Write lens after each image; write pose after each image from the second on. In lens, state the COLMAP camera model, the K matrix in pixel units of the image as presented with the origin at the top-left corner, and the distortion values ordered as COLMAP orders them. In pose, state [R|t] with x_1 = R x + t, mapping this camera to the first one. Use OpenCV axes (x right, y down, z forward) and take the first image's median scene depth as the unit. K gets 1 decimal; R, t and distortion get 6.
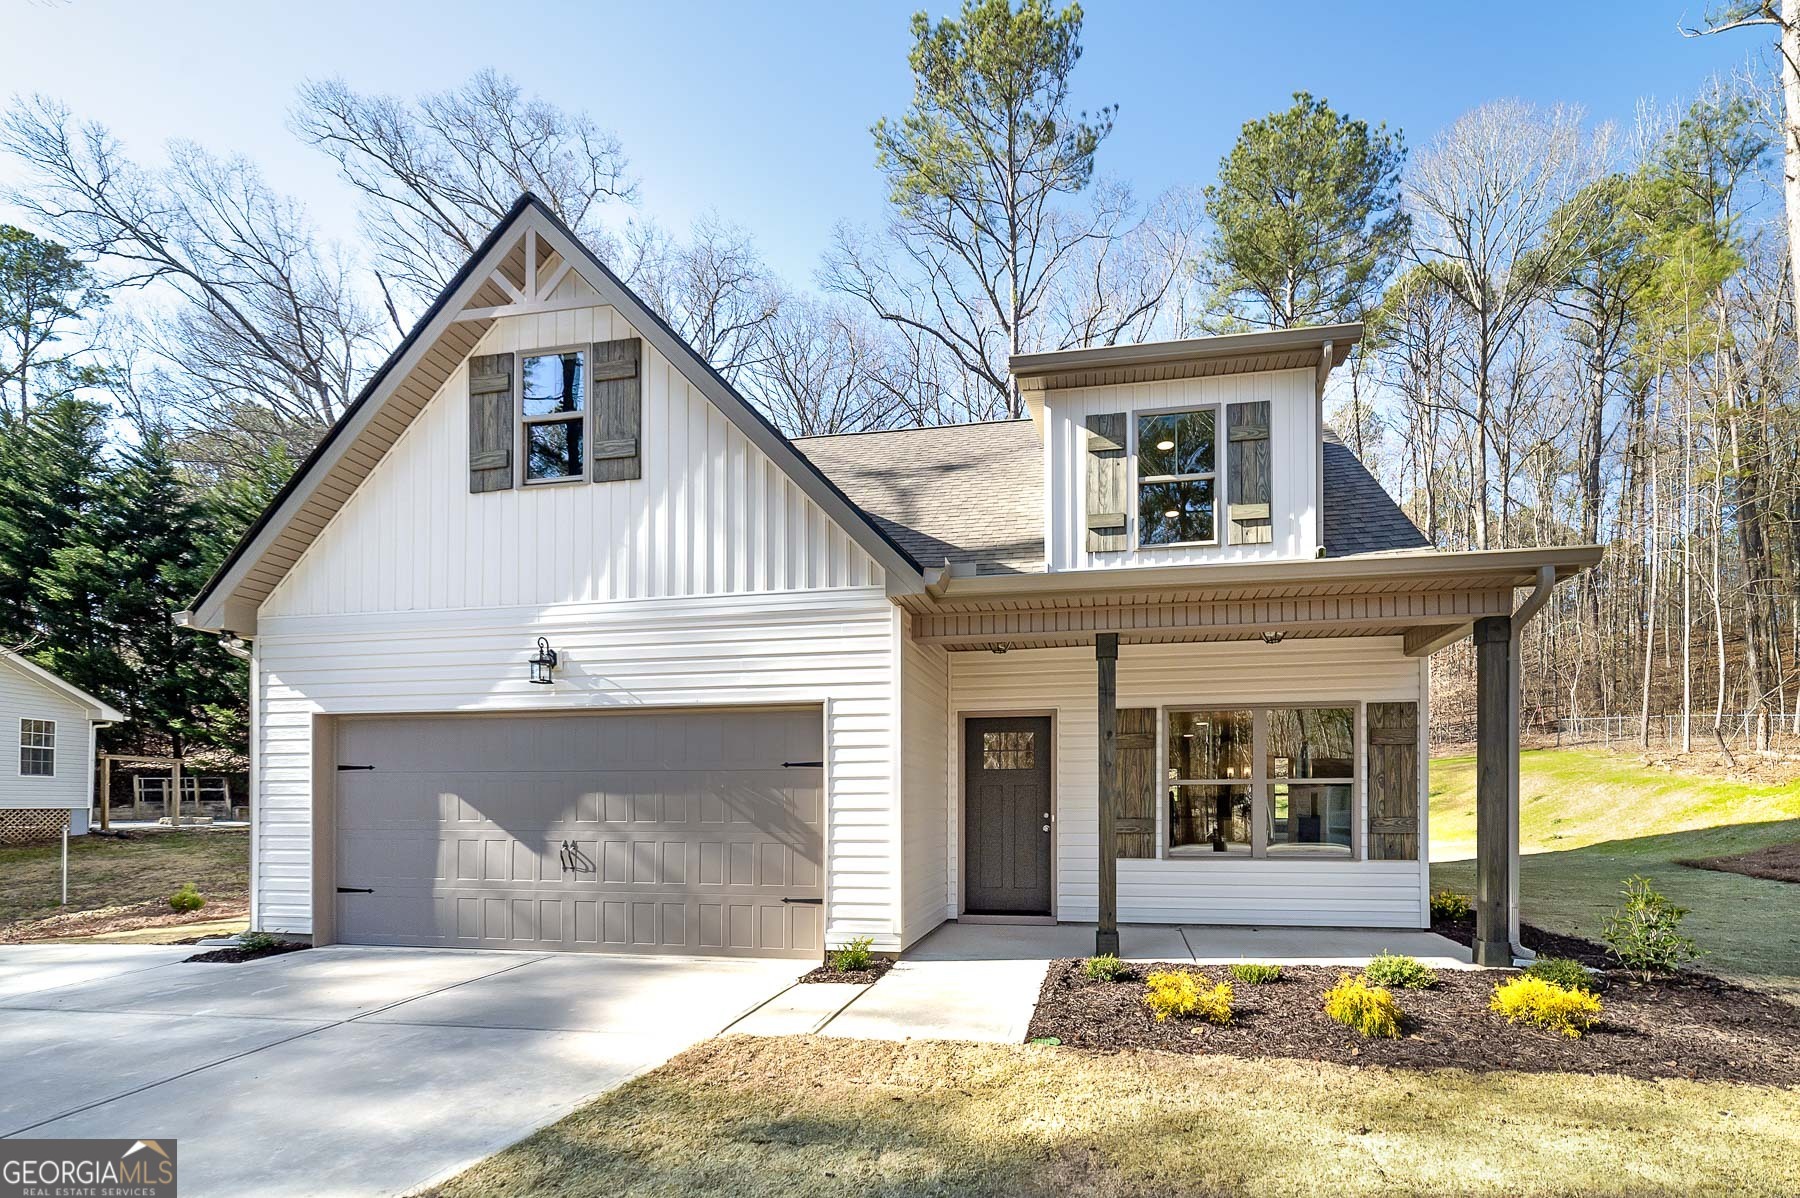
lens RADIAL K [[719.5, 0, 856.0], [0, 719.5, 765.4], [0, 0, 1]] dist [-0.001112, 0.000096]
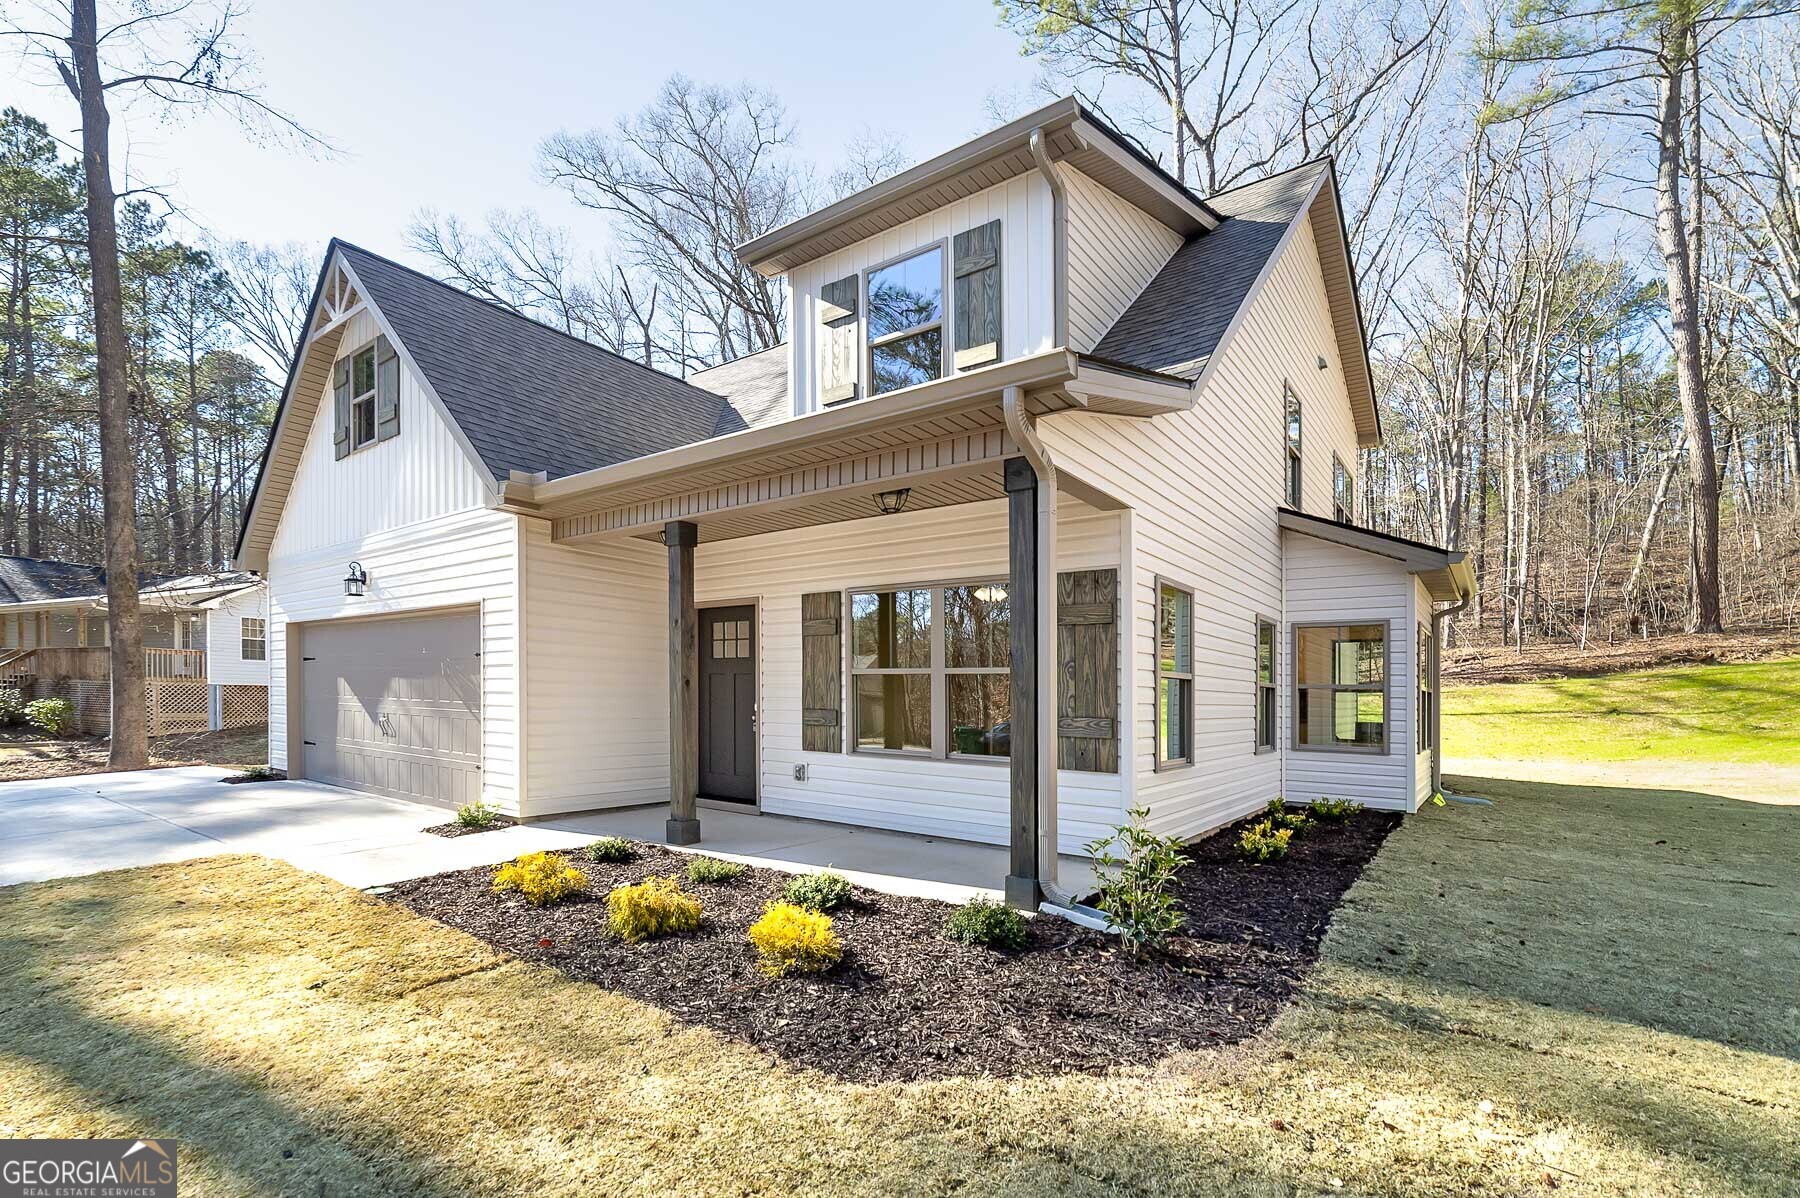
lens RADIAL K [[719.5, 0, 847.2], [0, 719.5, 666.5], [0, 0, 1]] dist [-0.001112, 0.000096]
pose [[0.891747, 0.001011, -0.452533, 0.843203], [0.003211, 0.999958, 0.008560, 0.009097], [0.452522, -0.009087, 0.891707, 0.174695]]
